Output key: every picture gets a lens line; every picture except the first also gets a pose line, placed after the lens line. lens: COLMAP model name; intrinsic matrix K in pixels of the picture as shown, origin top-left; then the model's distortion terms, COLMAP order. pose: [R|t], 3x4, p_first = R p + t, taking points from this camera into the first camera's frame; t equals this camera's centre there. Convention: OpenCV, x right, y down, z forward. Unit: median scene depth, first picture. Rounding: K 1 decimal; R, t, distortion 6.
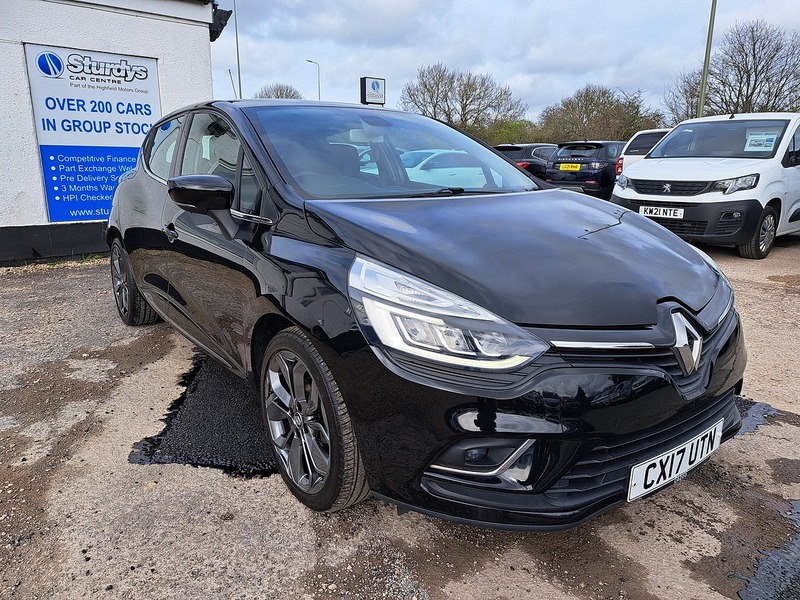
lens RADIAL K [[584.1, 0, 391.5], [0, 584.1, 289.4], [0, 0, 1]] dist [0.070462, -0.077398]
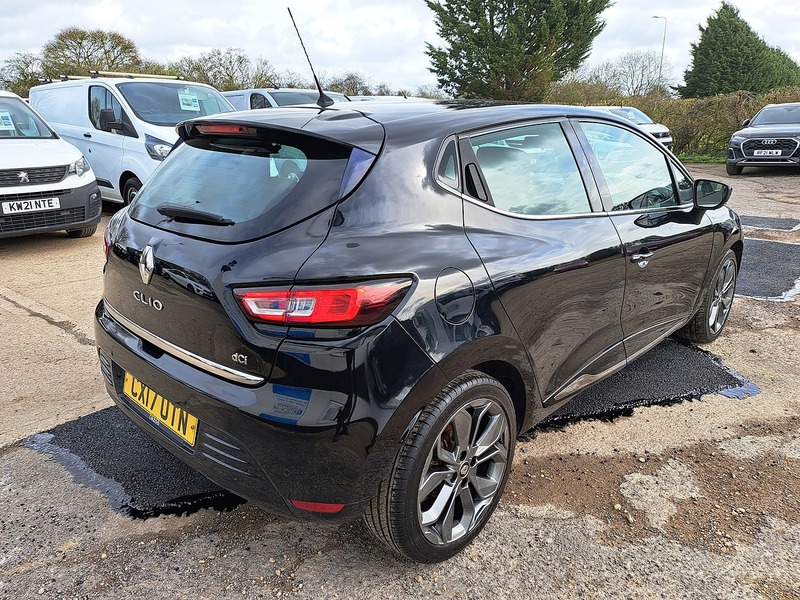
lens RADIAL K [[579.4, 0, 413.5], [0, 579.4, 287.4], [0, 0, 1]] dist [0.053101, -0.049579]
pose [[-0.201916, -0.274386, 0.940182, -0.453080], [0.212889, 0.924706, 0.315590, -0.160305], [-0.955986, 0.263877, -0.128299, 0.572576]]
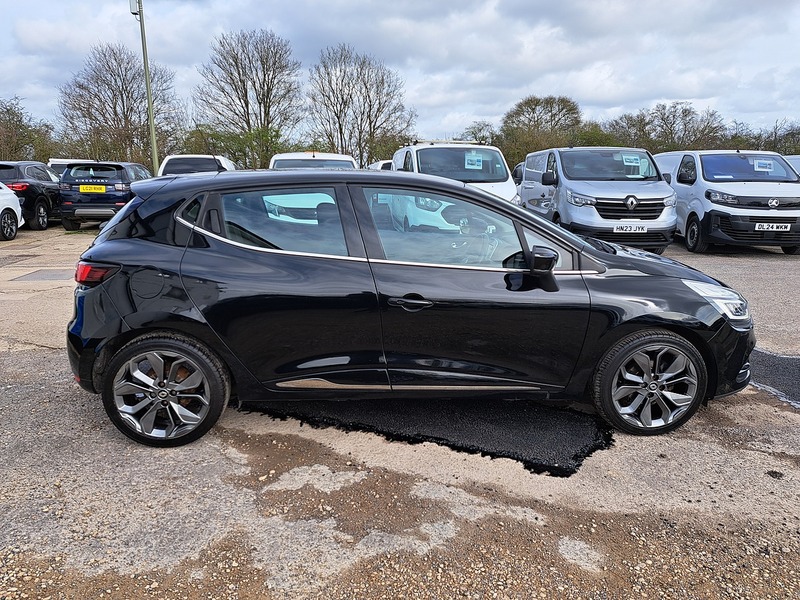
lens RADIAL K [[579.0, 0, 403.6], [0, 579.0, 292.7], [0, 0, 1]] dist [0.101430, -0.122353]
pose [[0.512150, -0.174461, 0.840991, -0.489271], [0.179277, 0.979300, 0.093976, -0.082976], [-0.839978, 0.102640, 0.532825, 0.179375]]
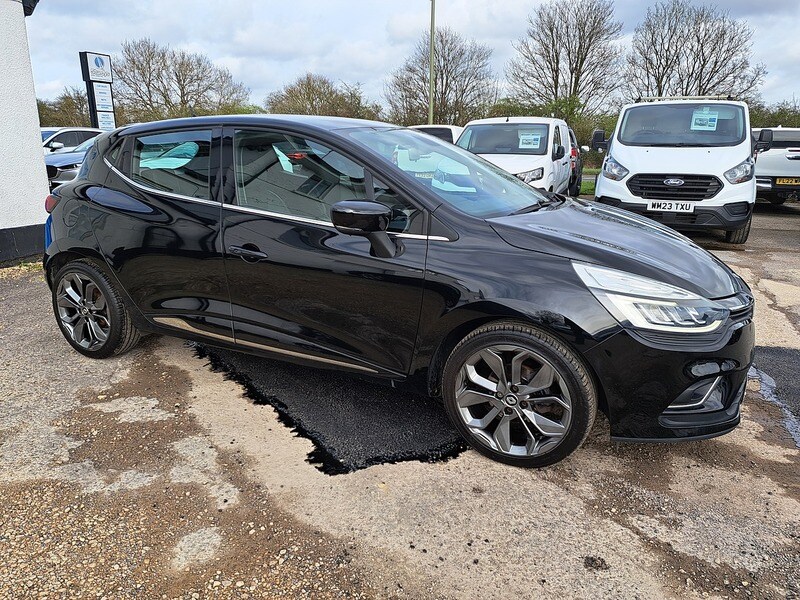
lens RADIAL K [[584.1, 0, 391.5], [0, 584.1, 289.4], [0, 0, 1]] dist [0.070462, -0.077398]
pose [[0.890148, -0.108040, 0.442678, -0.235964], [0.096114, 0.994146, 0.049362, -0.023777], [-0.445420, -0.001392, 0.895321, 0.004897]]
